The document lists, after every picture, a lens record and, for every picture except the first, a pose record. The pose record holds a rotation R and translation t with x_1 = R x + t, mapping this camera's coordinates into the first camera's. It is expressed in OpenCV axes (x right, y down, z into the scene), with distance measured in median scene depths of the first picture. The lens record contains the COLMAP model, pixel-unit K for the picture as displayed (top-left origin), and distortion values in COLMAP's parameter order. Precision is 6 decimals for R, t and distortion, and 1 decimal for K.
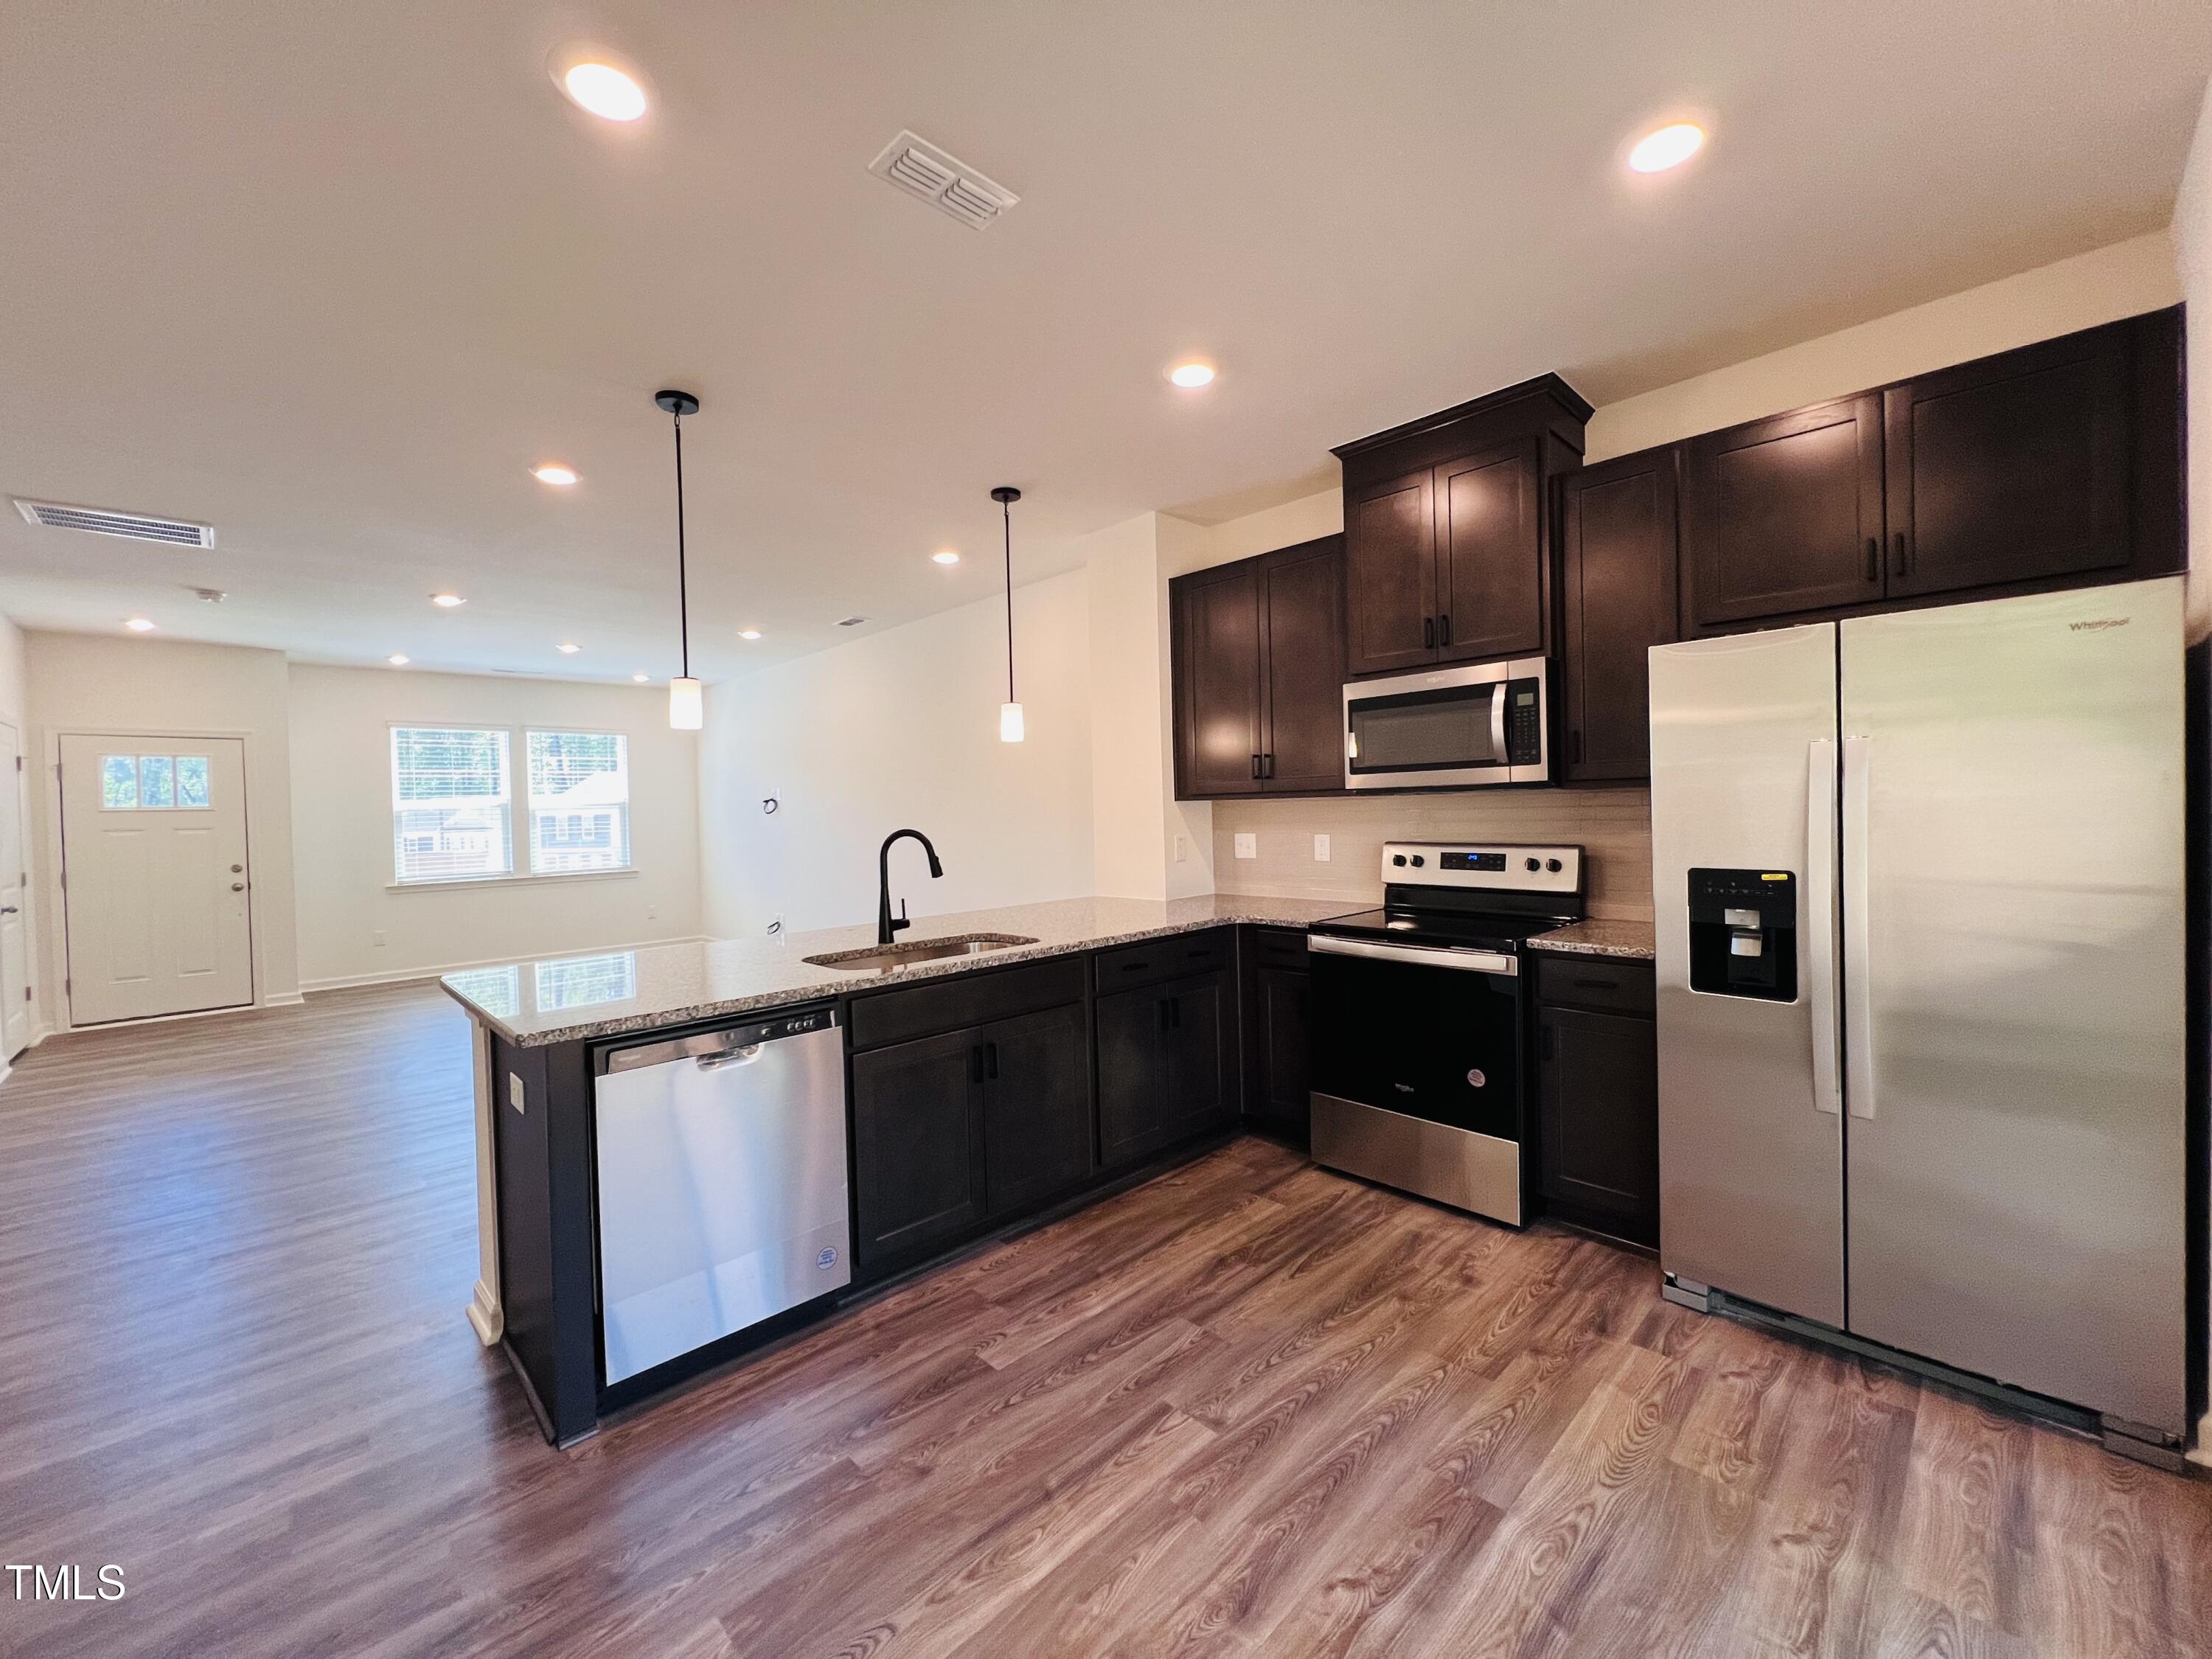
lens RADIAL K [[890.9, 0, 1103.3], [0, 890.9, 824.1], [0, 0, 1]] dist [-0.002551, 0.000169]
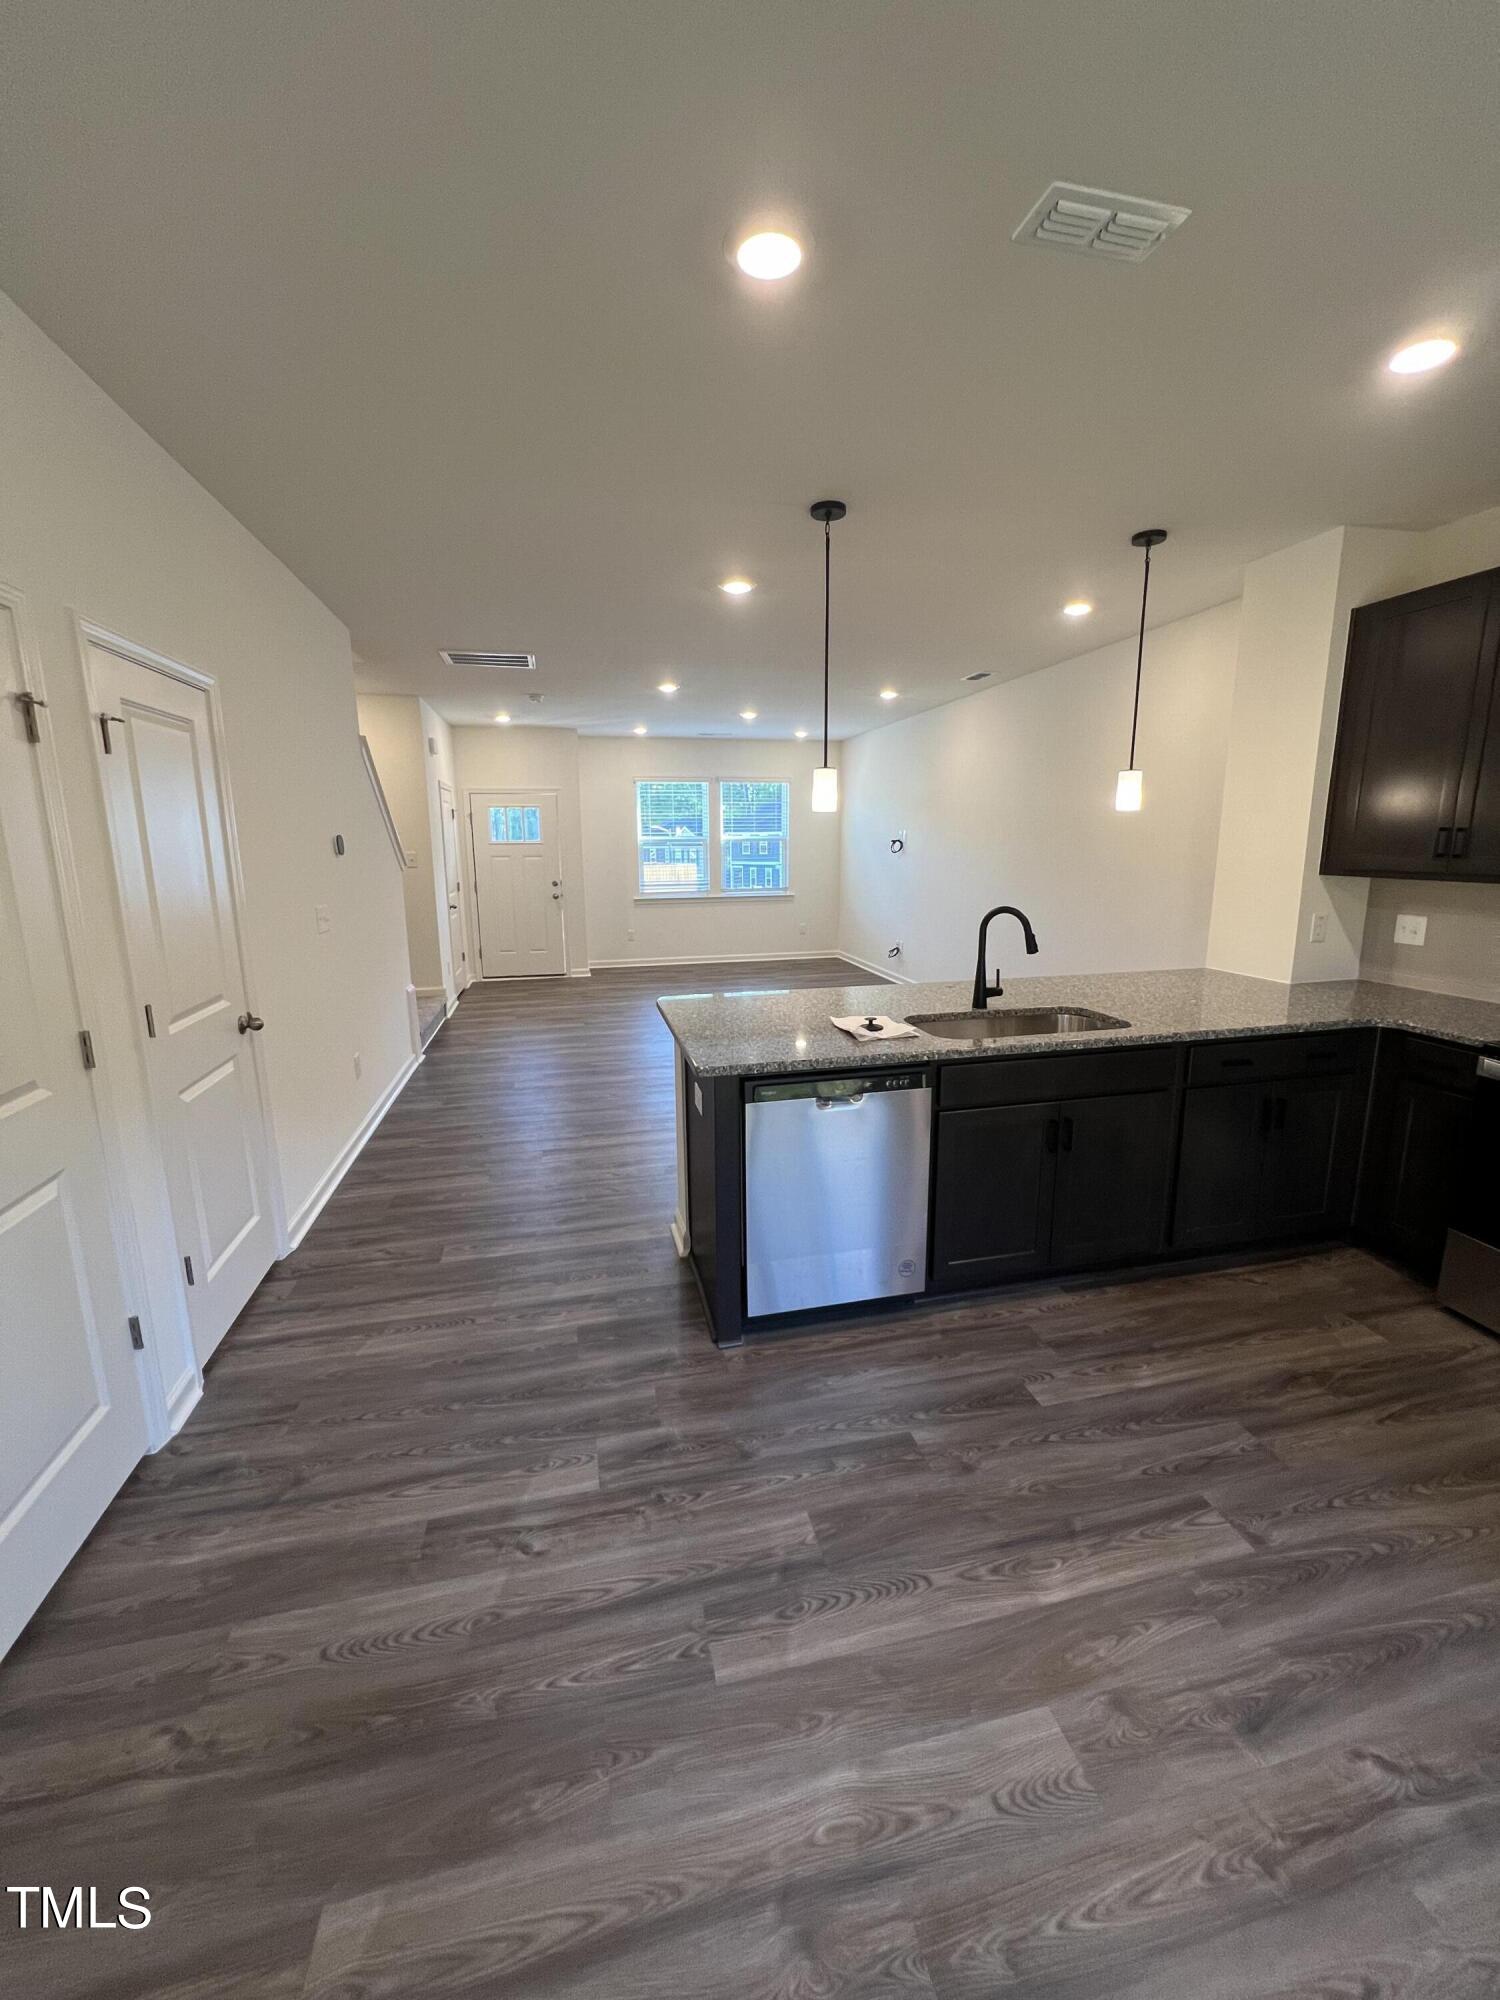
lens RADIAL K [[799.9, 0, 753.2], [0, 799.9, 995.1], [0, 0, 1]] dist [-0.000911, 0.000308]
pose [[0.858048, 0.116504, -0.500181, 0.013008], [-0.021768, 0.981304, 0.191227, -0.076544], [0.513109, -0.153194, 0.844542, 0.016232]]
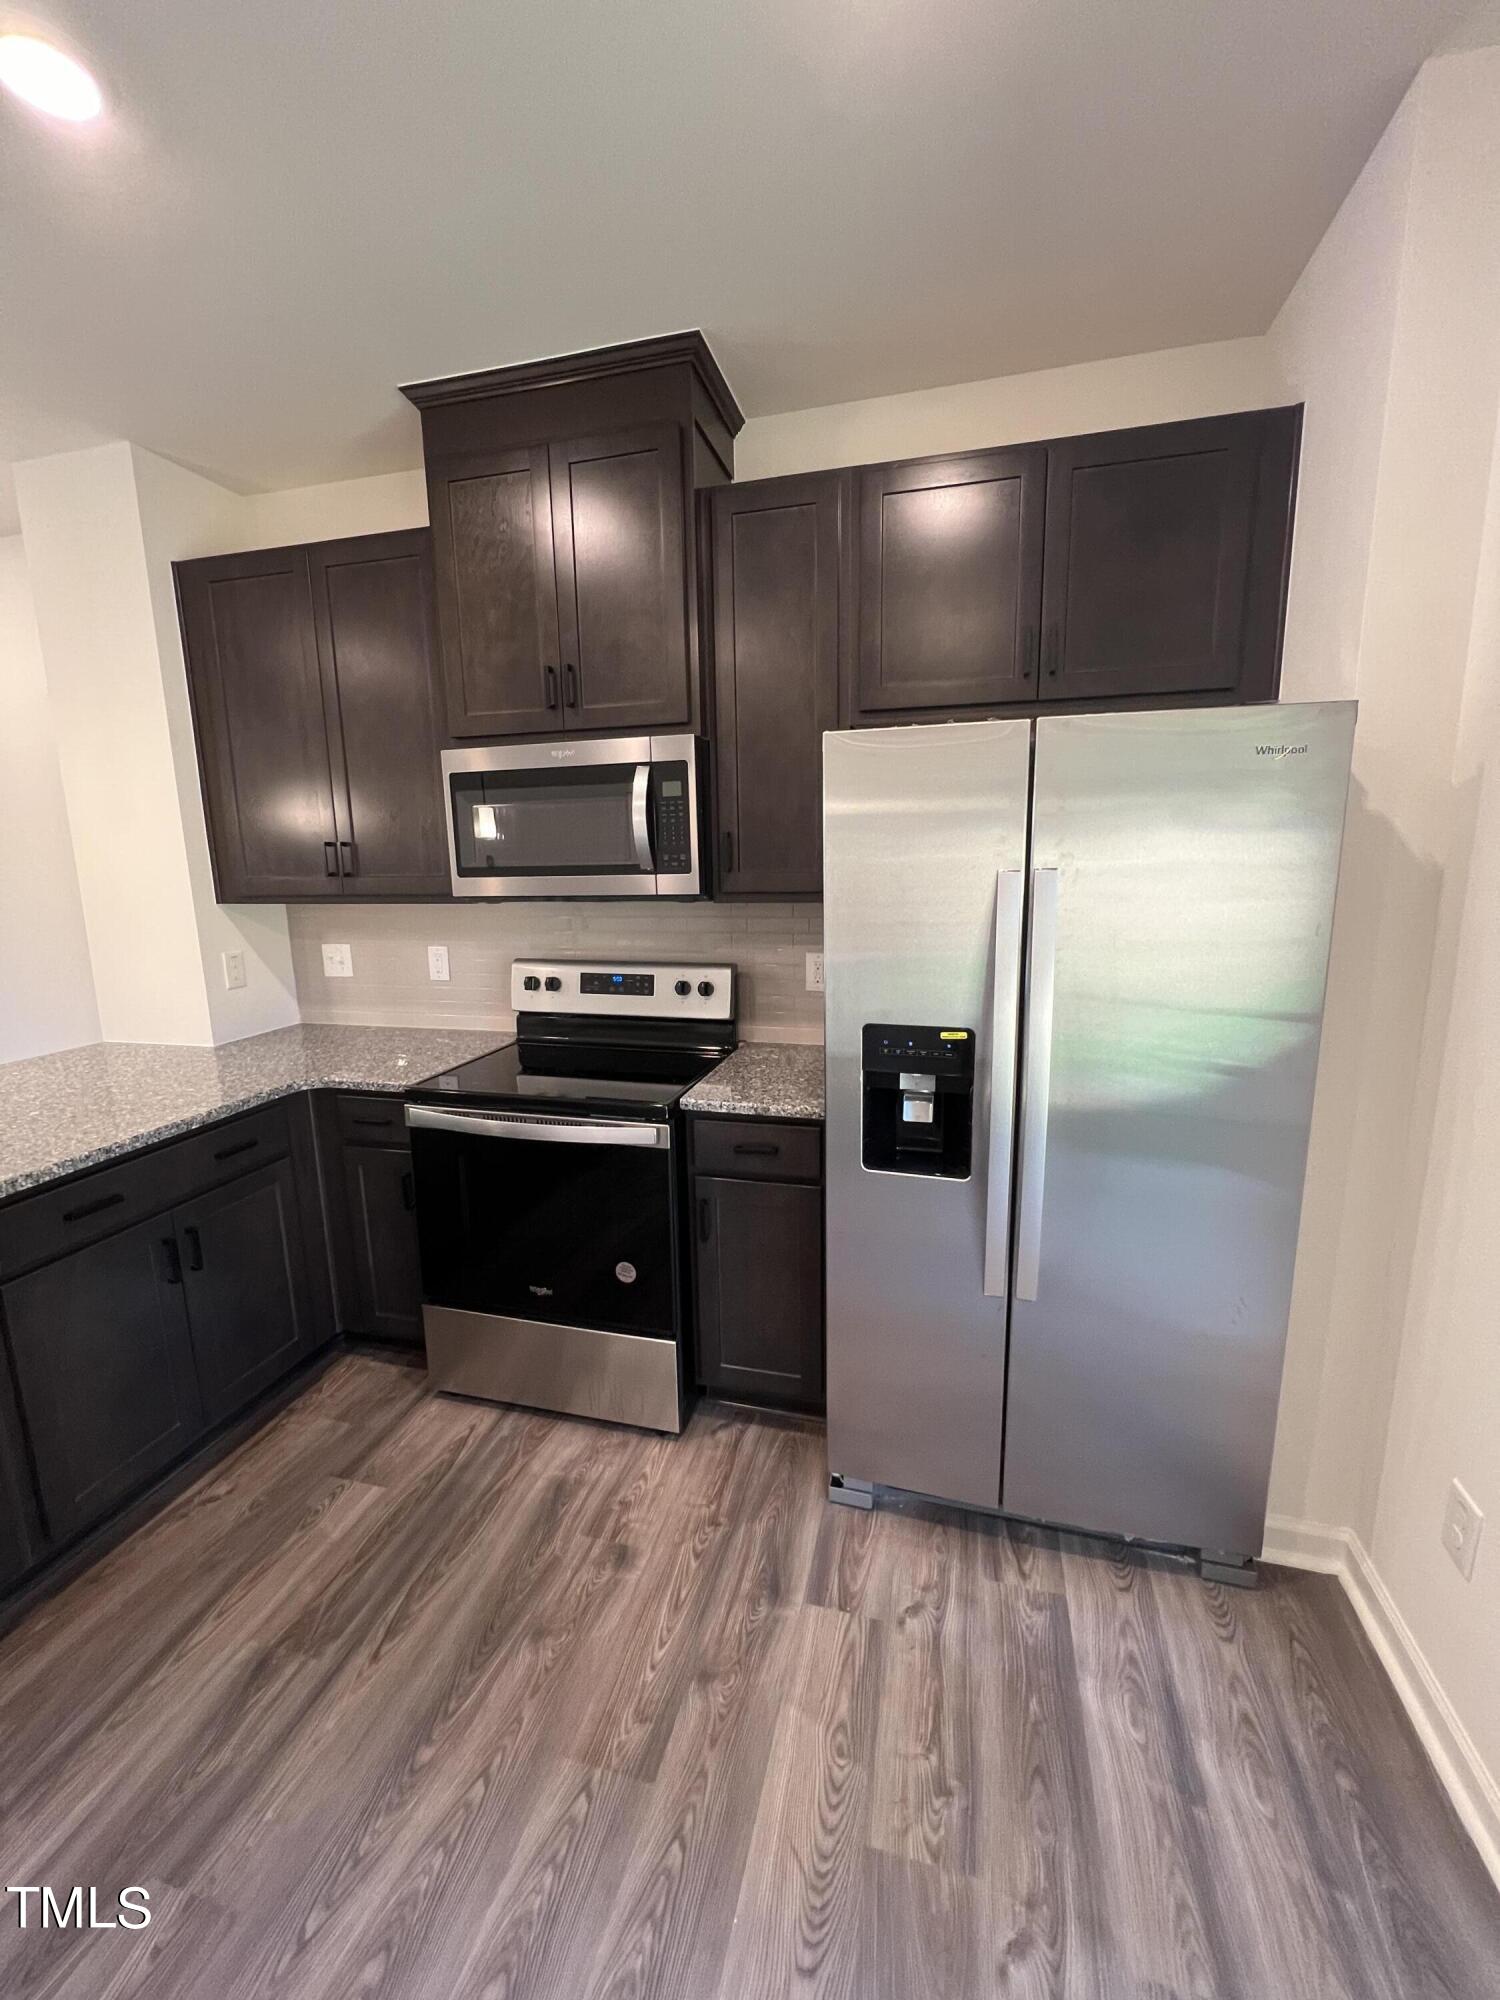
lens RADIAL K [[799.9, 0, 753.2], [0, 799.9, 995.1], [0, 0, 1]] dist [-0.000911, 0.000308]
pose [[0.854375, -0.079073, 0.513605, 0.176396], [0.004996, 0.989559, 0.144039, -0.067884], [-0.519632, -0.120497, 0.845850, 0.382227]]
